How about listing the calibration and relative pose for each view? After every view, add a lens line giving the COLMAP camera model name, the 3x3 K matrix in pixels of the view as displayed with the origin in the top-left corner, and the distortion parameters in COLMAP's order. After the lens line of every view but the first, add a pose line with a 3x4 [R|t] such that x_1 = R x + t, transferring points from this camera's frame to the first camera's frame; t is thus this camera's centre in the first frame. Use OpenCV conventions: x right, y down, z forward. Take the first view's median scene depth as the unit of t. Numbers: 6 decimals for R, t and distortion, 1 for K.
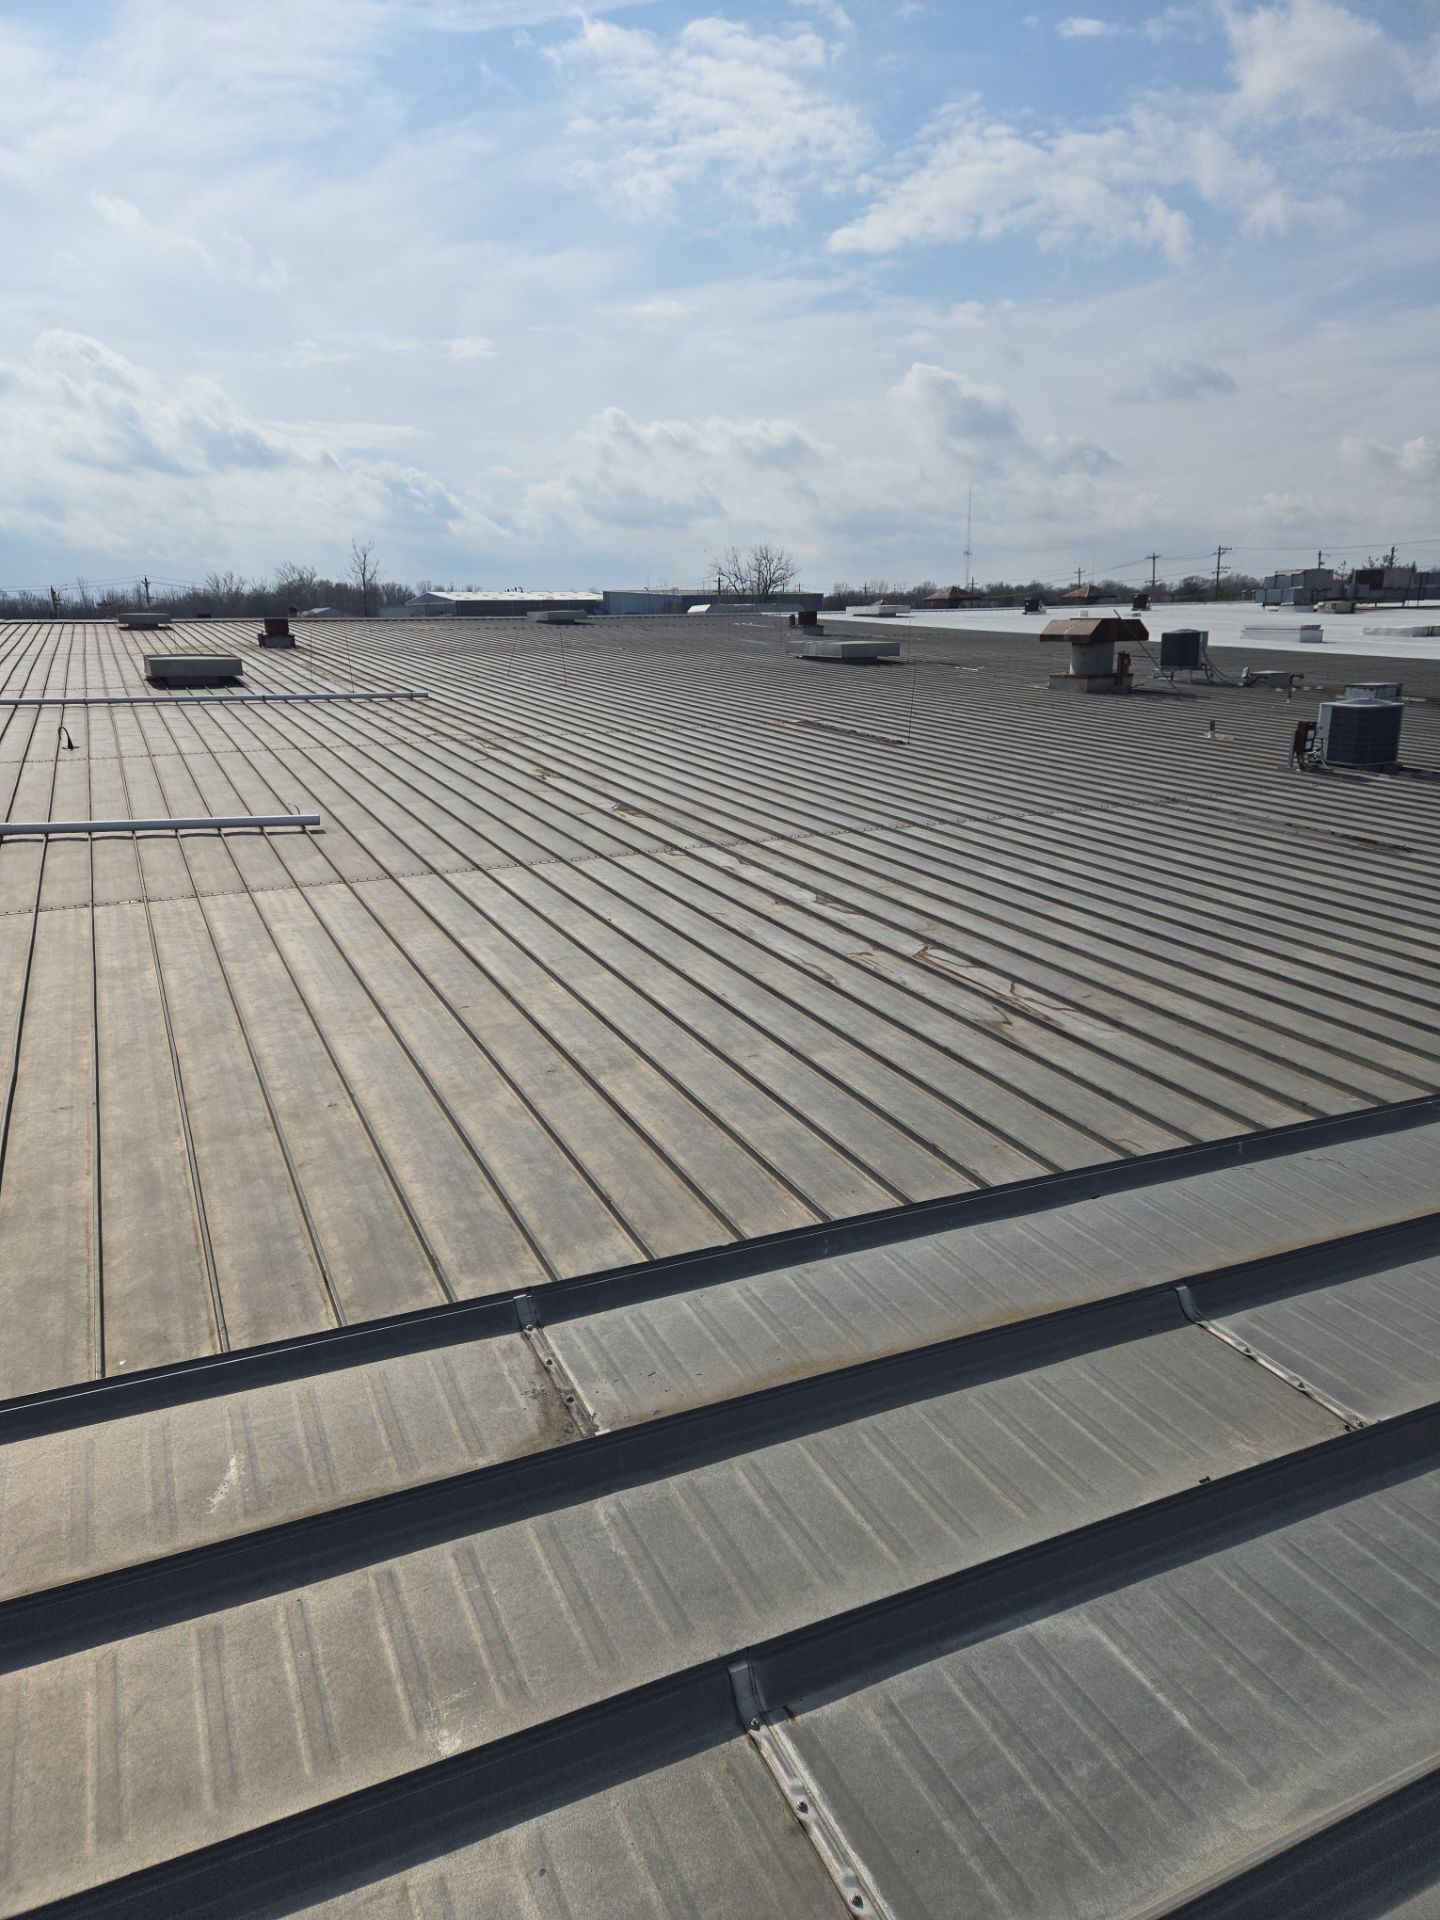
lens RADIAL K [[1260.4, 0, 720.0], [0, 1260.4, 960.0], [0, 0, 1]] dist [0.062745, -0.046227]
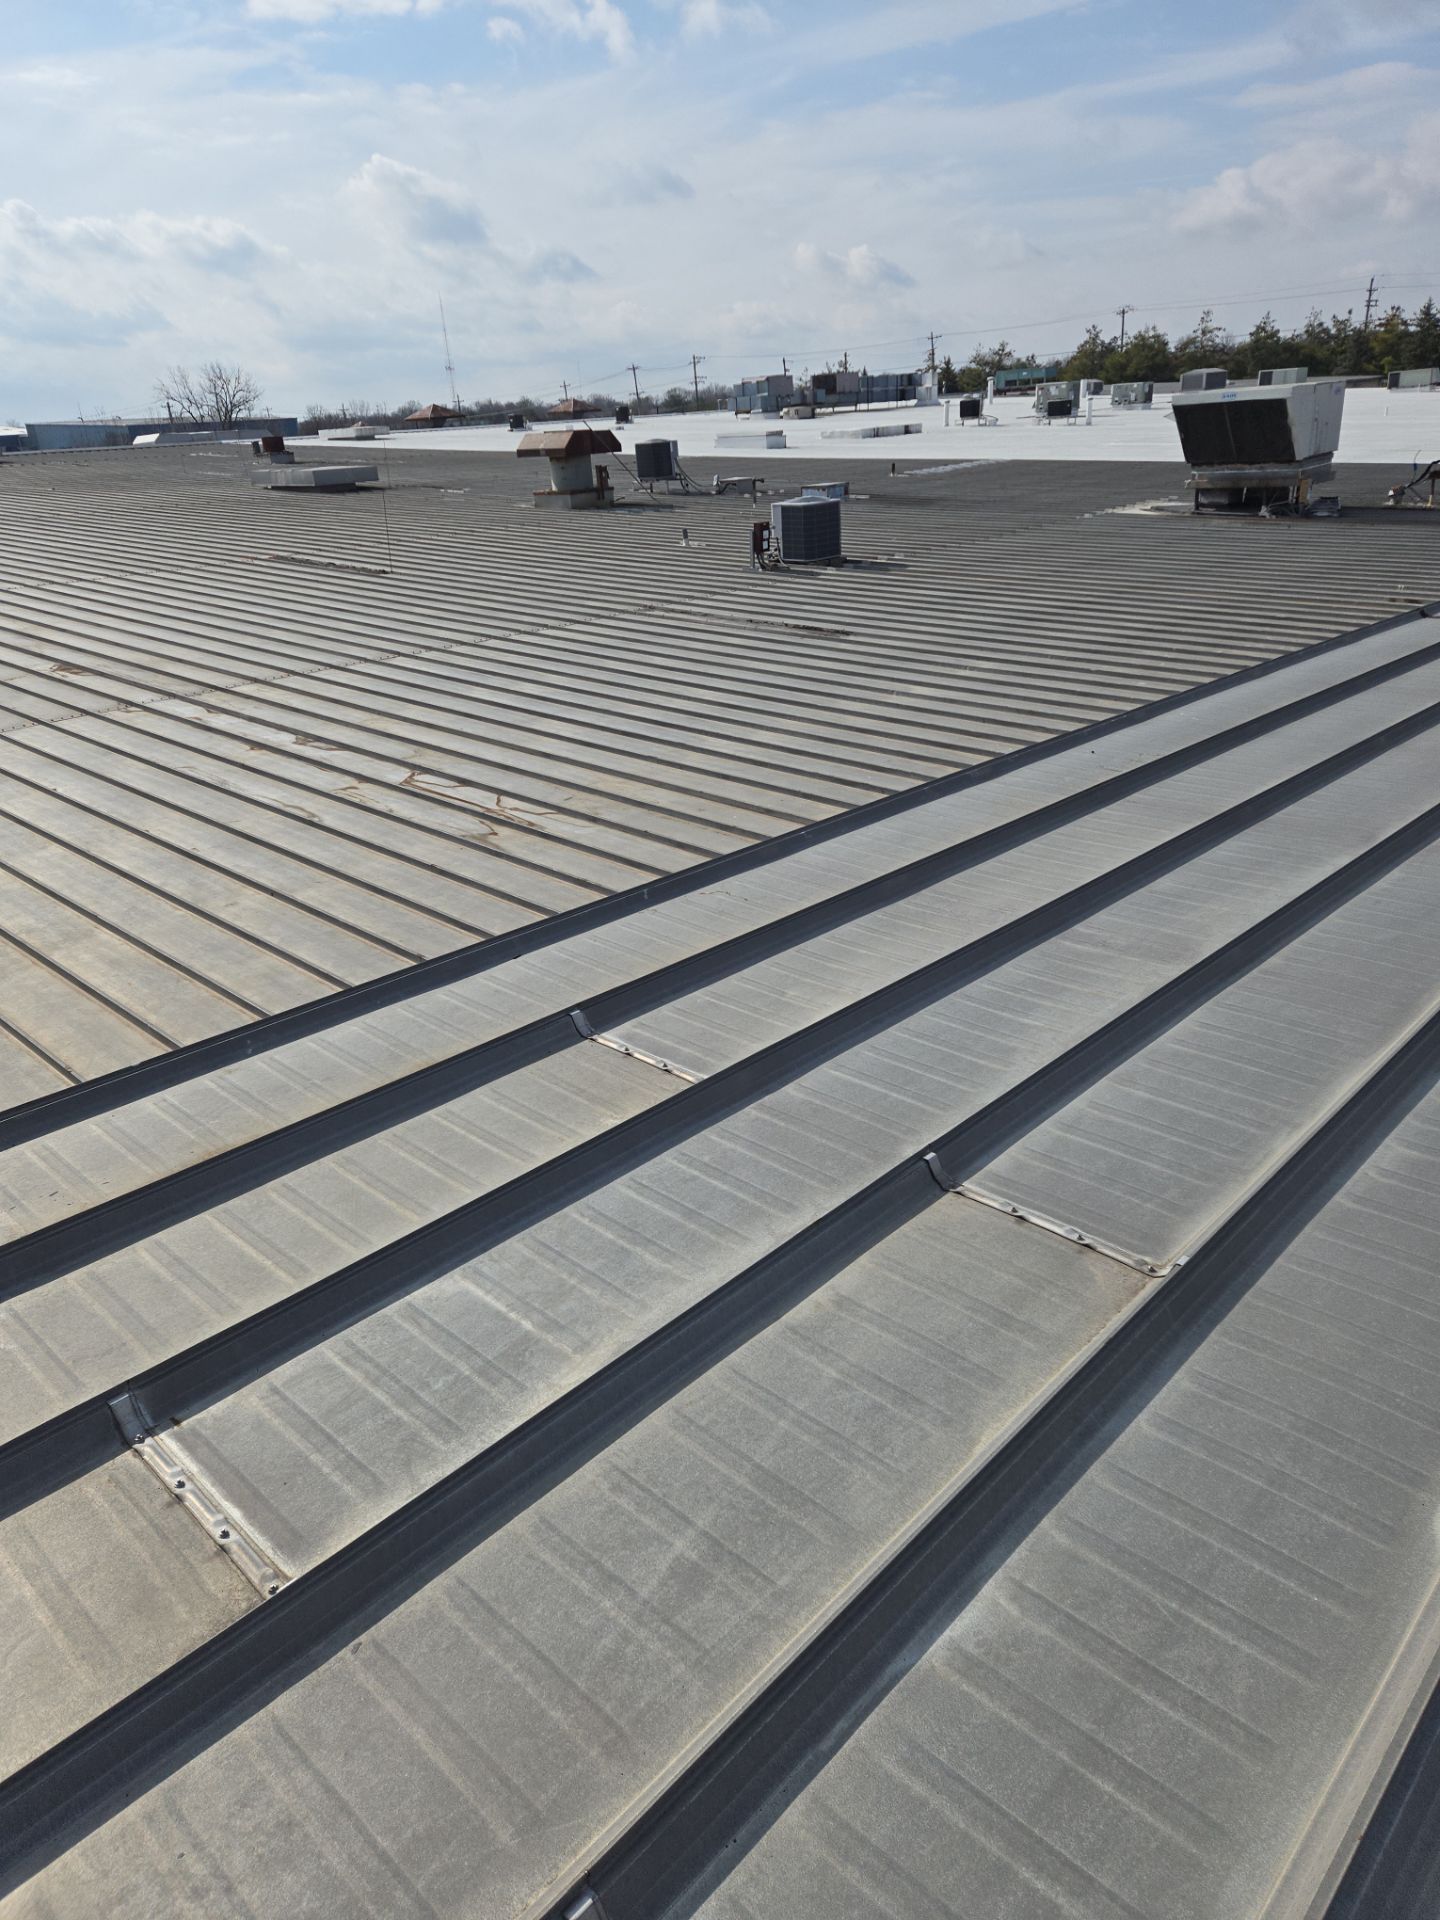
lens RADIAL K [[1269.6, 0, 718.8], [0, 1269.6, 948.9], [0, 0, 1]] dist [0.078408, -0.066005]
pose [[0.931345, -0.176823, 0.318323, 0.045191], [0.139703, 0.980799, 0.136075, 0.022742], [-0.336272, -0.082262, 0.938165, -0.035645]]
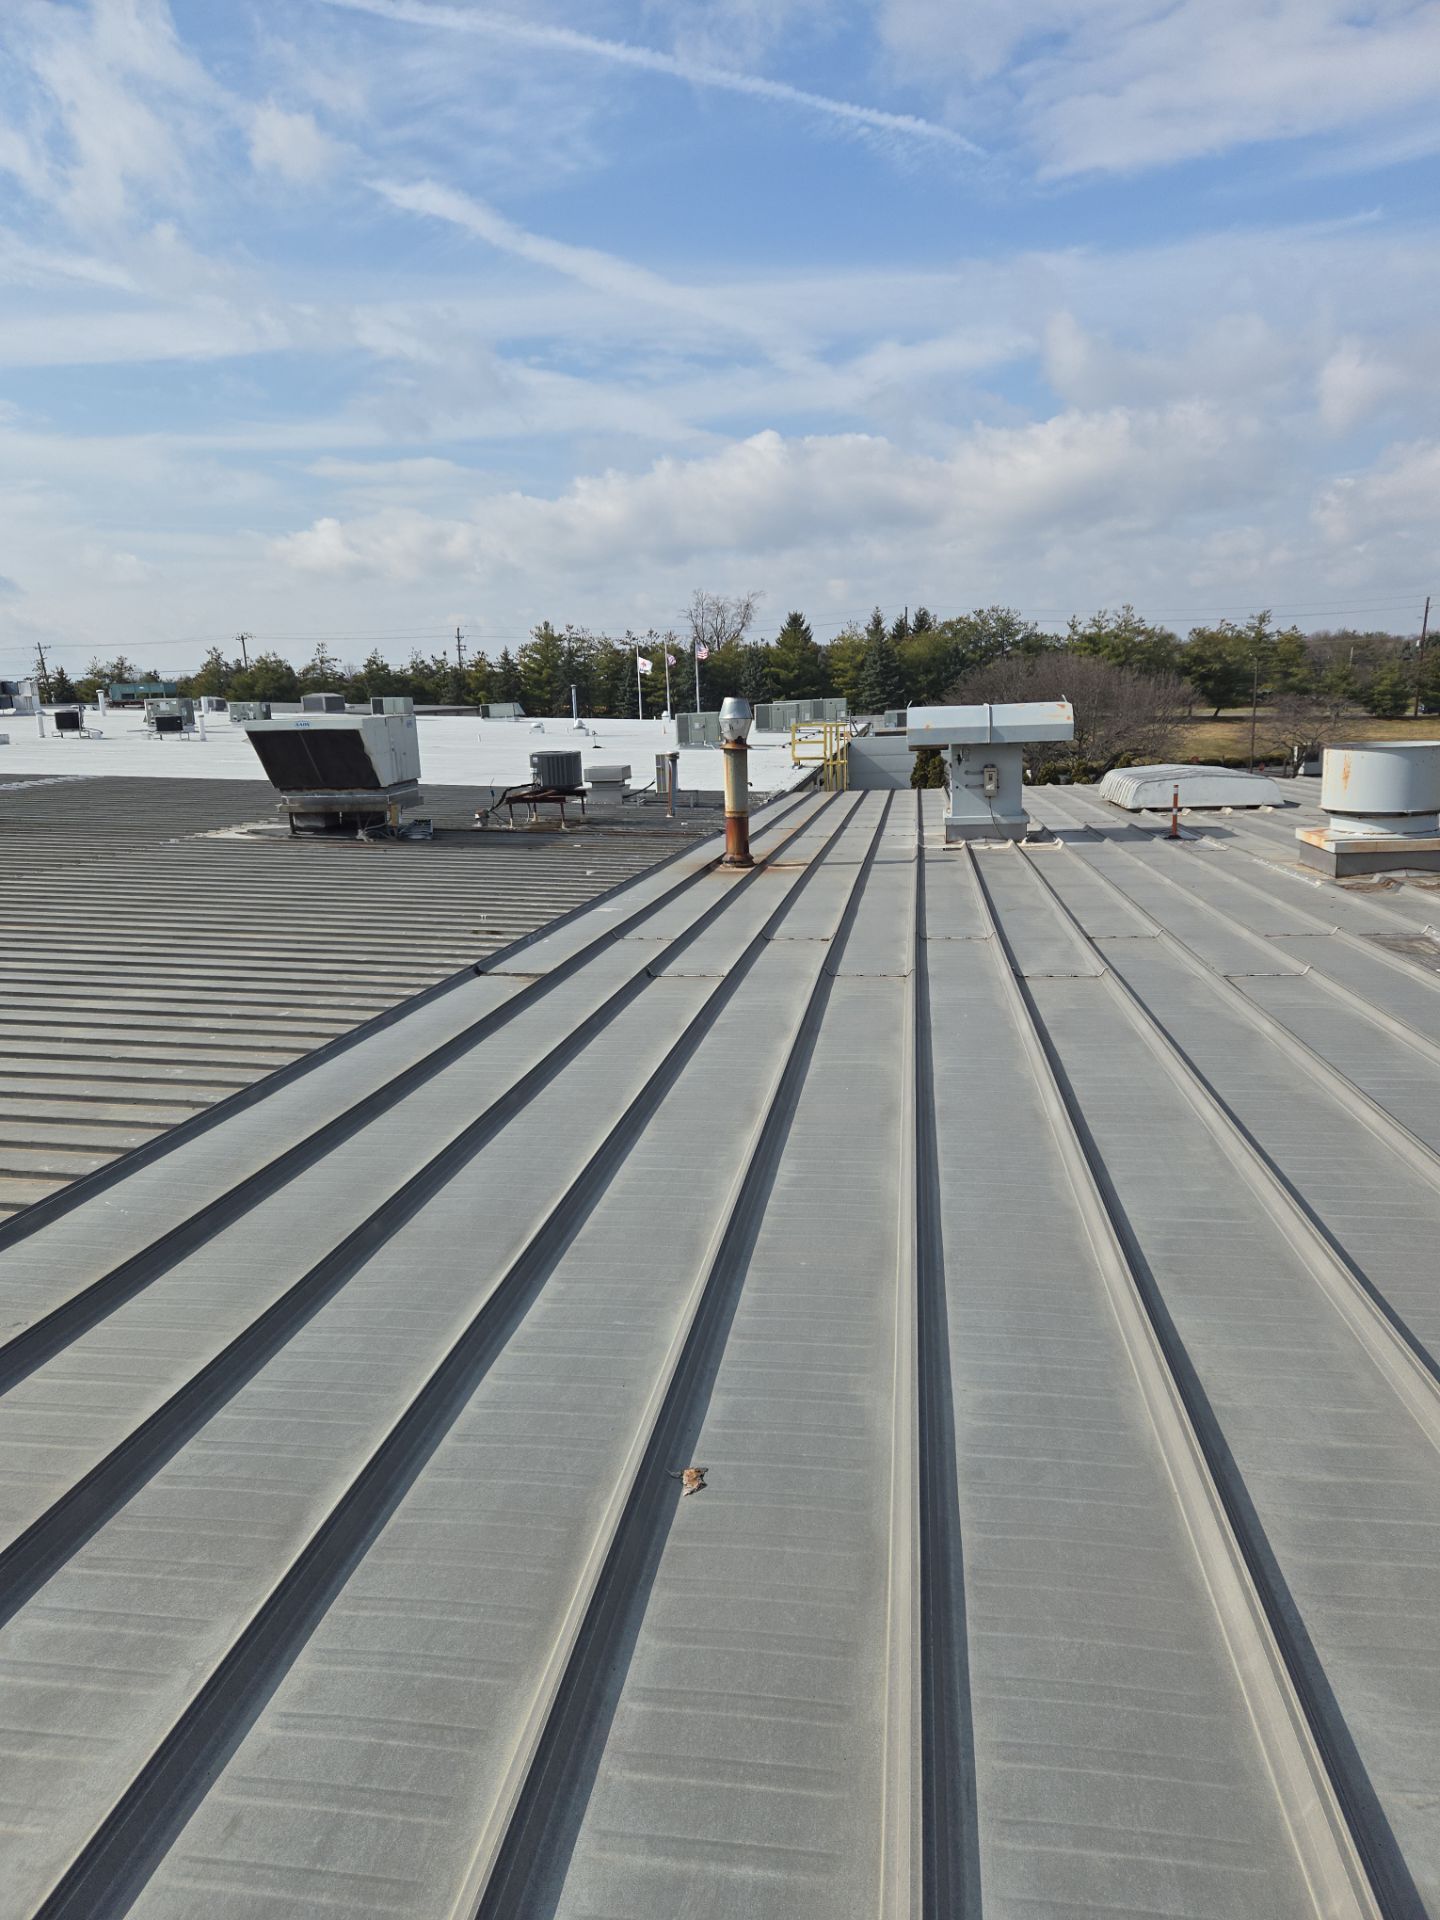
lens RADIAL K [[1276.6, 0, 721.1], [0, 1276.6, 949.9], [0, 0, 1]] dist [0.069288, -0.060716]
pose [[0.552088, -0.165260, 0.817244, 0.308262], [0.238465, 0.970514, 0.035159, -0.027975], [-0.798958, 0.175473, 0.575218, 0.105393]]
